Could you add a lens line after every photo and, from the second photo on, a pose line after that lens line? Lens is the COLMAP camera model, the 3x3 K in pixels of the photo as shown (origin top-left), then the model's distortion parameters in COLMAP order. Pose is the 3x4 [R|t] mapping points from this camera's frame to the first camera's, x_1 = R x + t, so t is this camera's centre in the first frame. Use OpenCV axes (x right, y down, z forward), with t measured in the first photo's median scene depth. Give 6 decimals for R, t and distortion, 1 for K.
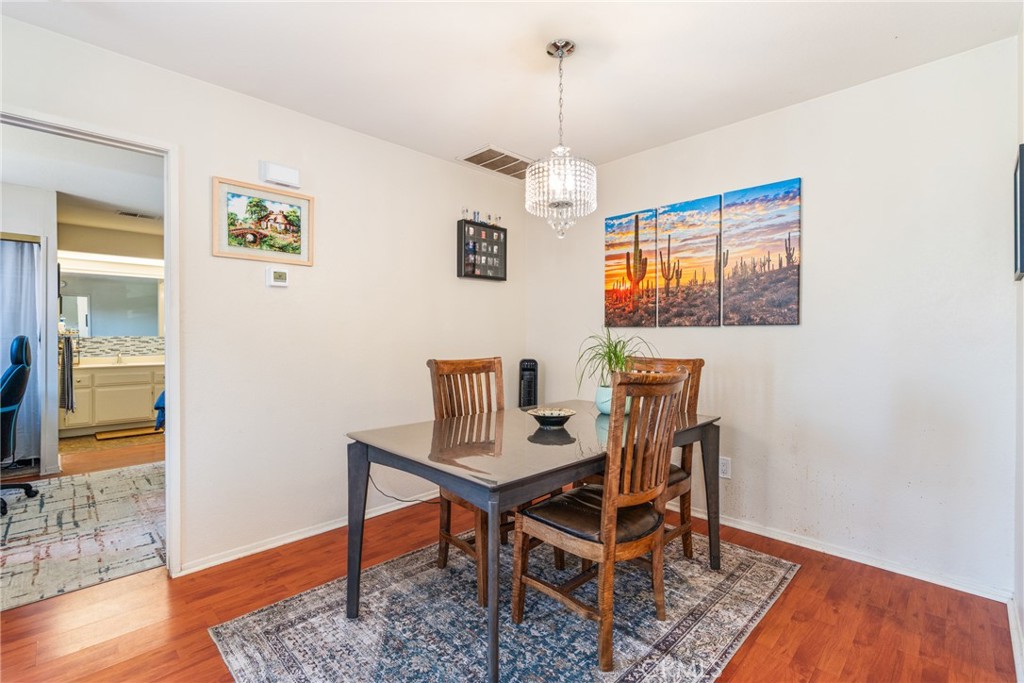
lens RADIAL K [[453.8, 0, 513.8], [0, 453.8, 339.2], [0, 0, 1]] dist [-0.004084, -0.000453]
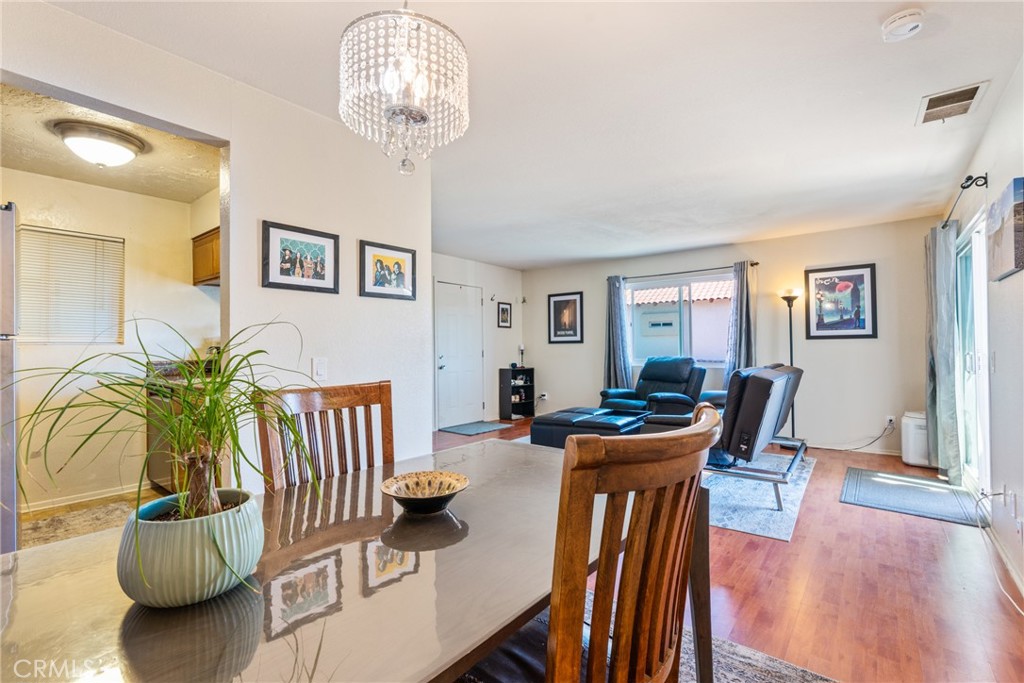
lens RADIAL K [[453.8, 0, 513.8], [0, 453.8, 339.2], [0, 0, 1]] dist [-0.004084, -0.000453]
pose [[-0.994221, 0.008434, -0.107020, 0.019087], [0.009209, 0.999935, -0.006752, -0.007648], [0.106956, -0.007699, -0.994234, 1.035265]]
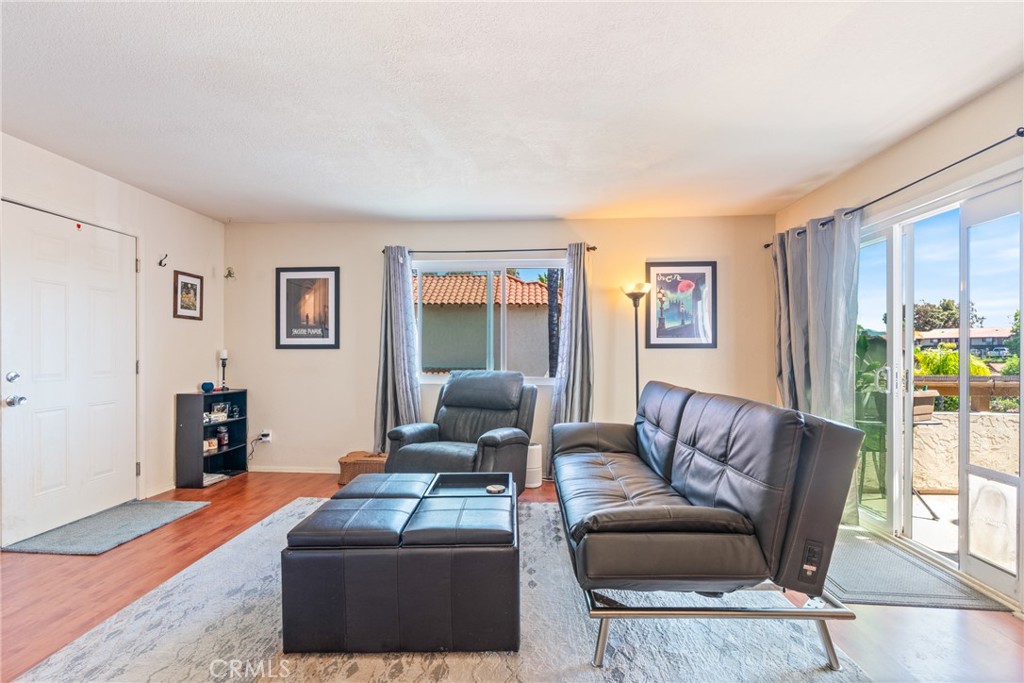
lens RADIAL K [[461.4, 0, 502.6], [0, 461.4, 350.2], [0, 0, 1]] dist [-0.002980, 0.000701]
pose [[-0.760482, 0.000337, -0.649359, -0.015746], [-0.006352, 0.999948, 0.007958, -0.010909], [0.649329, 0.010176, -0.760440, 0.236340]]
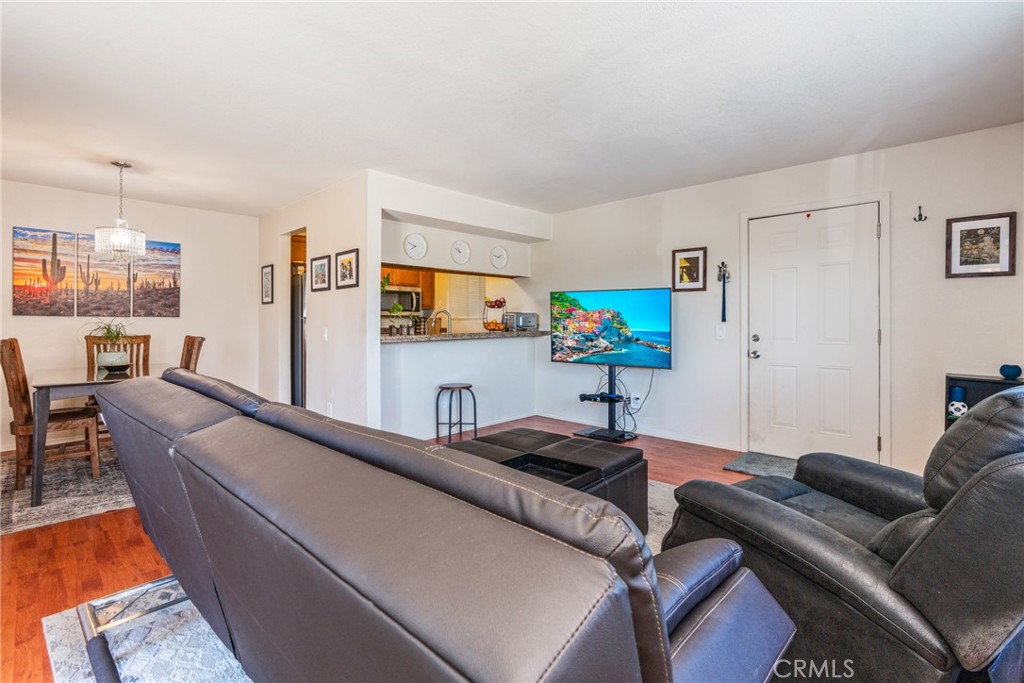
lens RADIAL K [[472.7, 0, 523.0], [0, 472.7, 321.8], [0, 0, 1]] dist [-0.003719, -0.000318]
pose [[-0.029406, 0.005367, 0.999553, -1.211269], [0.008463, 0.999951, -0.005120, 0.010298], [-0.999532, 0.008309, -0.029450, -0.368695]]
